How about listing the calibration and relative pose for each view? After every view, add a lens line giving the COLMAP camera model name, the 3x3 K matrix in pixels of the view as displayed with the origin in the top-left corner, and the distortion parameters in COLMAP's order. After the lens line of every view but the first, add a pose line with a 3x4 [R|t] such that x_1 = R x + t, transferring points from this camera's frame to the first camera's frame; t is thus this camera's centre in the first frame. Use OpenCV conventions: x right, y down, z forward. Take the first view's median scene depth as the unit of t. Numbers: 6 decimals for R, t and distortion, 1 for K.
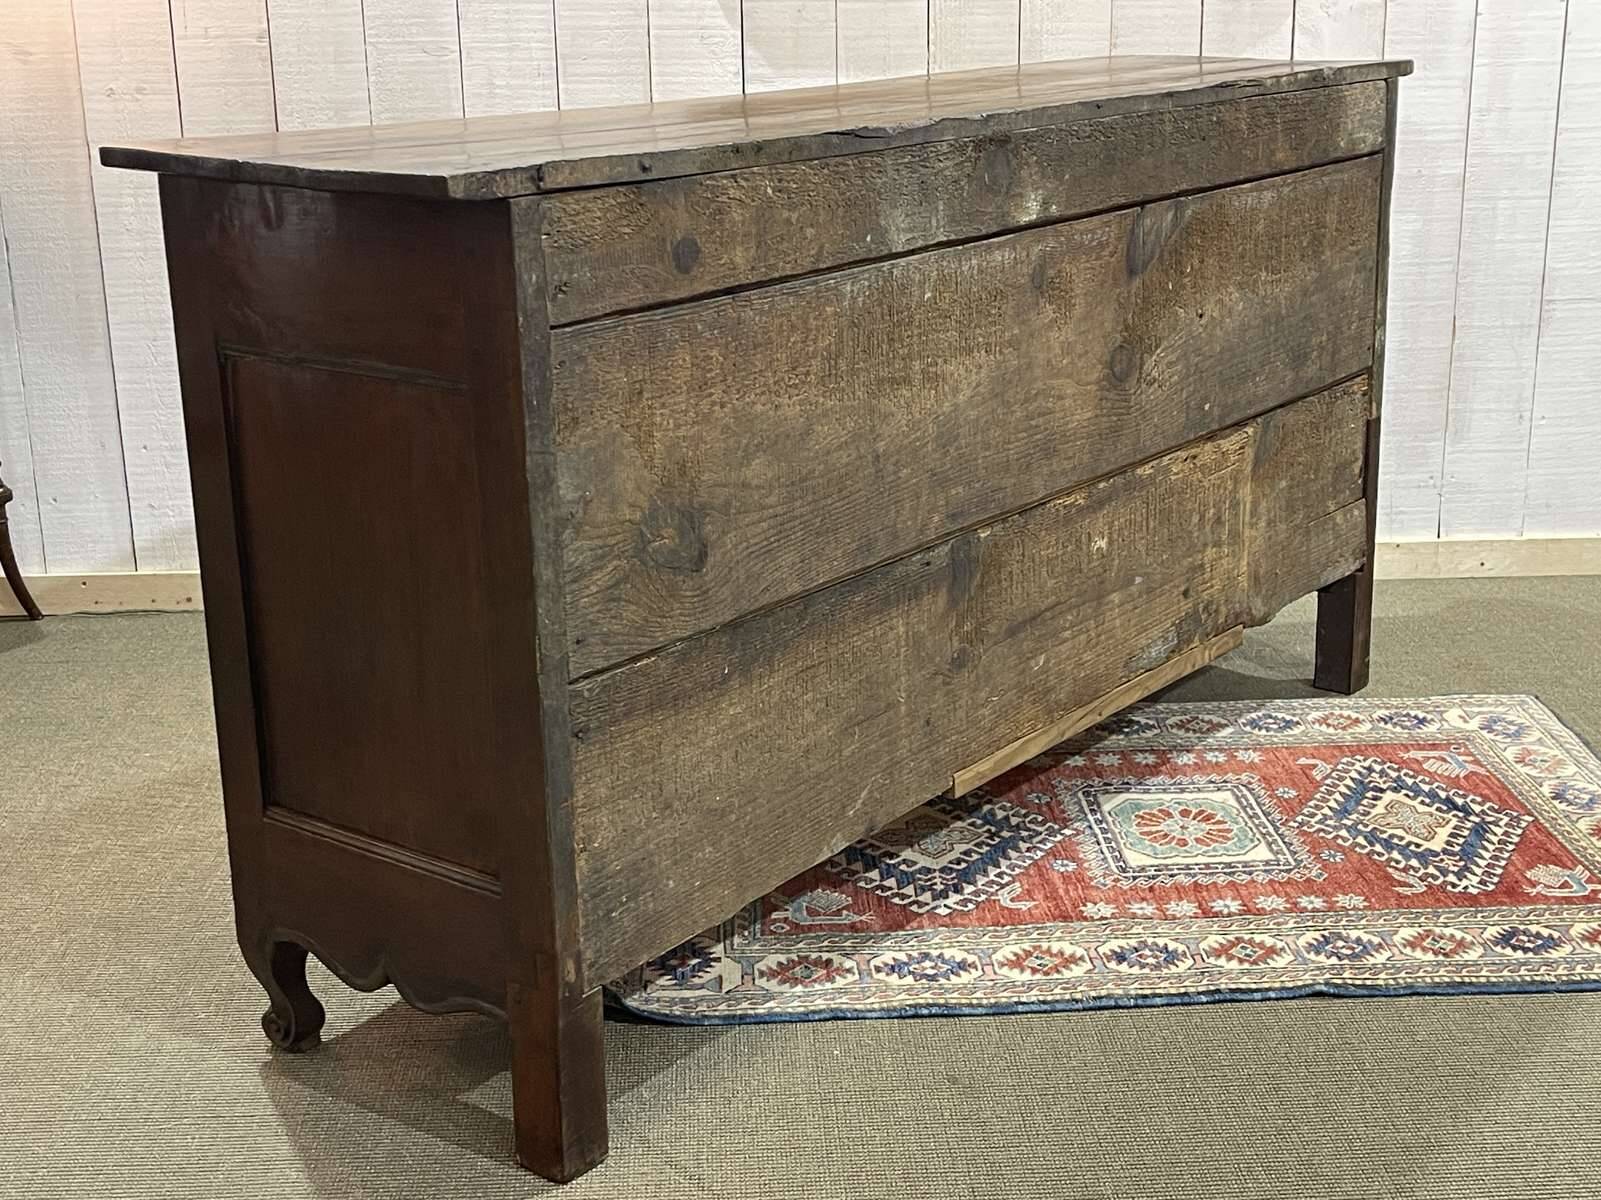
lens RADIAL K [[2257.1, 0, 814.0], [0, 2257.1, 613.2], [0, 0, 1]] dist [0.053211, 0.000000]
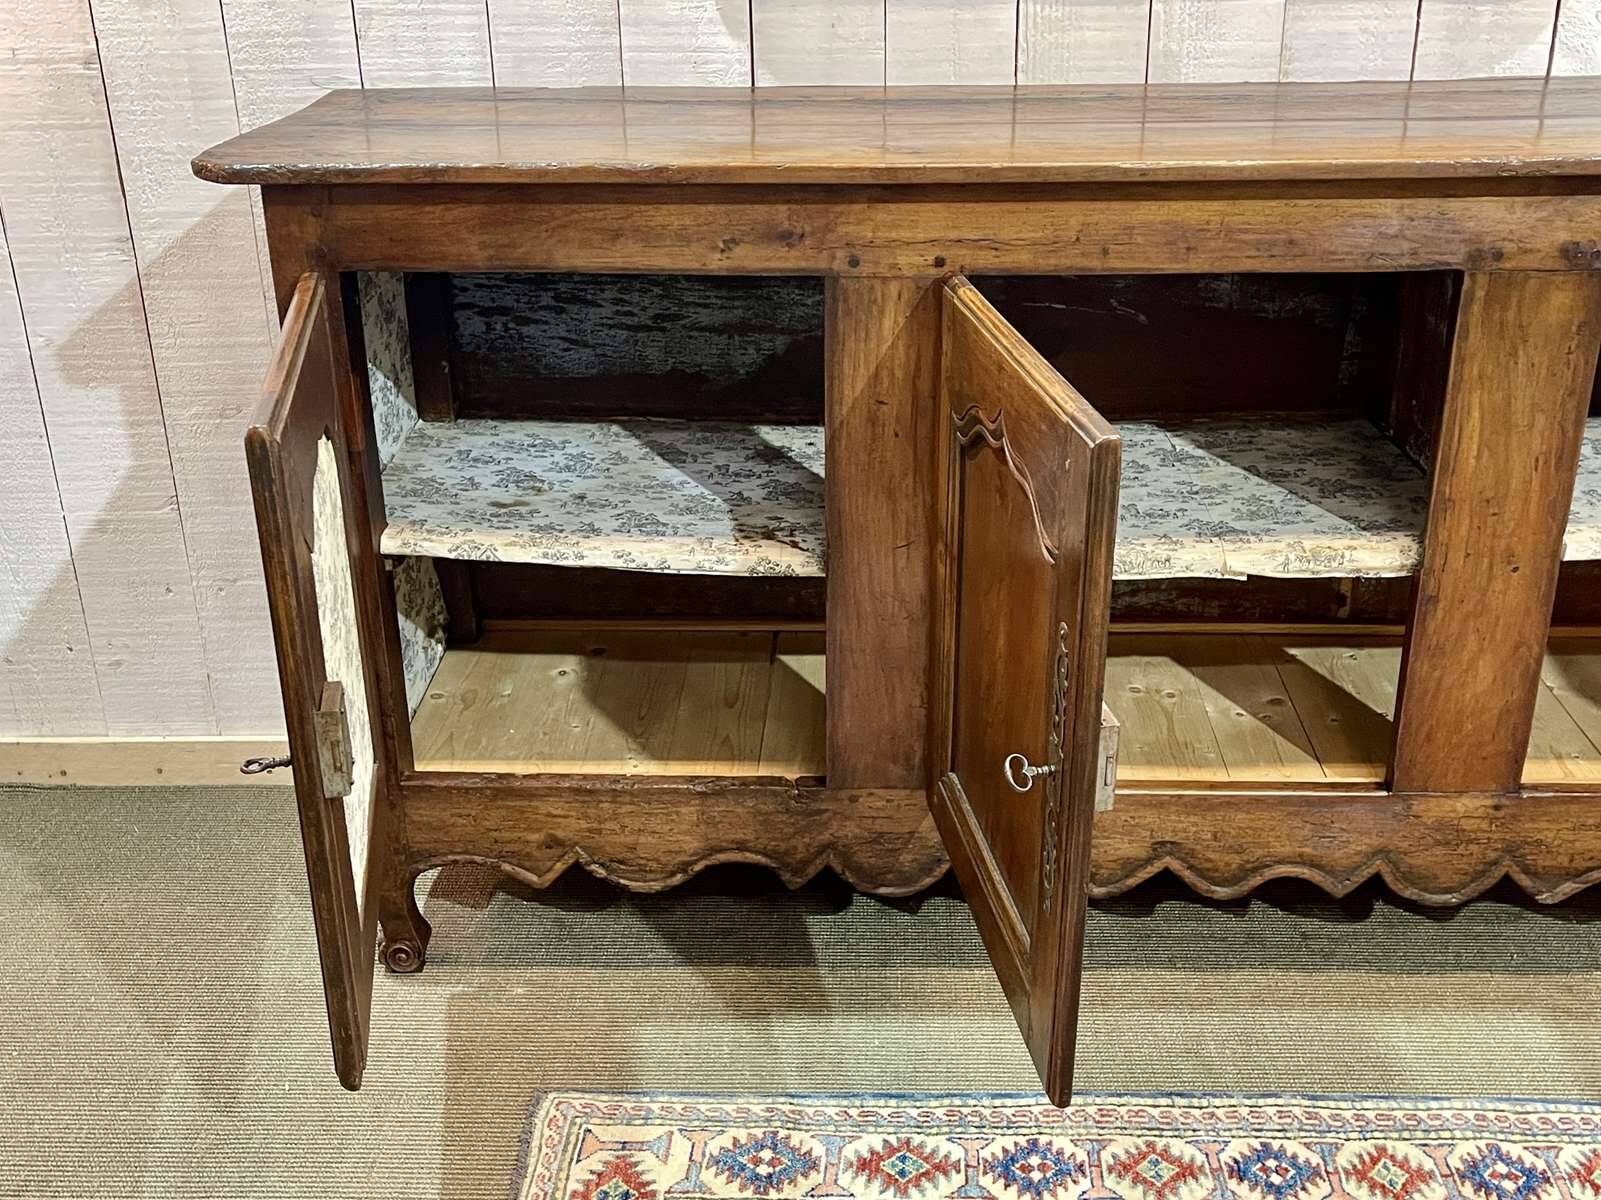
lens RADIAL K [[1747.0, 0, 803.9], [0, 1747.0, 583.7], [0, 0, 1]] dist [0.034959, 0.000000]
pose [[0.996215, 0.028110, -0.082253, 0.038436], [-0.019105, 0.993936, 0.108291, -0.171582], [0.084799, -0.106310, 0.990711, 0.497061]]
